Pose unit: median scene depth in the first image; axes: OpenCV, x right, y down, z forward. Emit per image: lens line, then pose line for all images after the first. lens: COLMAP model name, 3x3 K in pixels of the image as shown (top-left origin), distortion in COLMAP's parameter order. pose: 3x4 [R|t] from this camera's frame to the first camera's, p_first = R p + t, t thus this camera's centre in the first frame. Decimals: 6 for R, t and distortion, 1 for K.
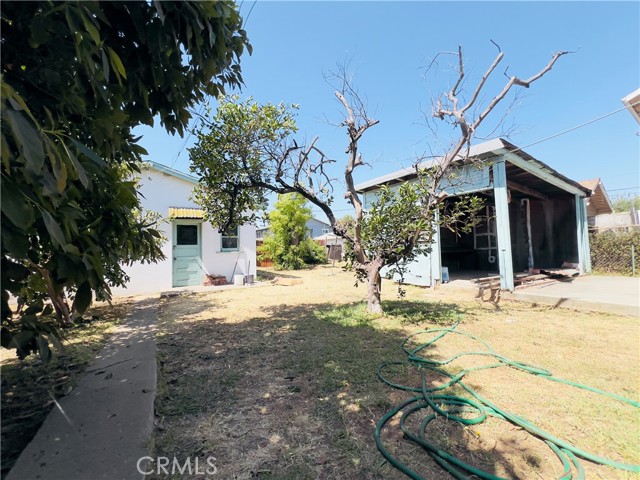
lens RADIAL K [[255.8, 0, 320.8], [0, 255.8, 240.8], [0, 0, 1]] dist [-0.001412, -0.000156]
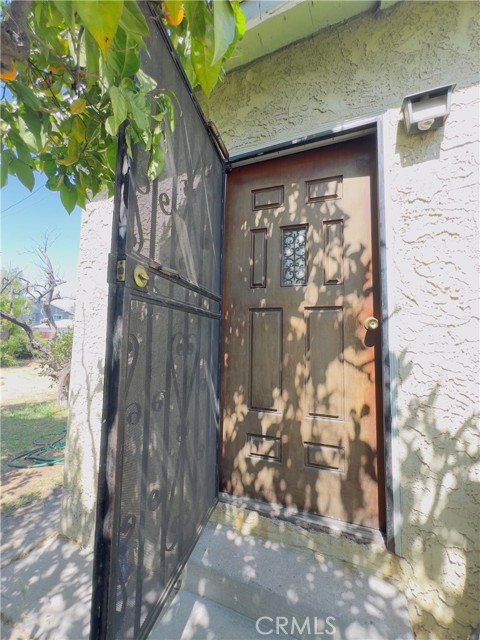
lens RADIAL K [[255.8, 0, 237.9], [0, 255.8, 316.1], [0, 0, 1]] dist [-0.001412, -0.000156]
pose [[0.813033, 0.063290, 0.578767, 0.143762], [-0.041318, 0.997840, -0.051074, -0.165961], [-0.580750, 0.017612, 0.813892, -0.655588]]
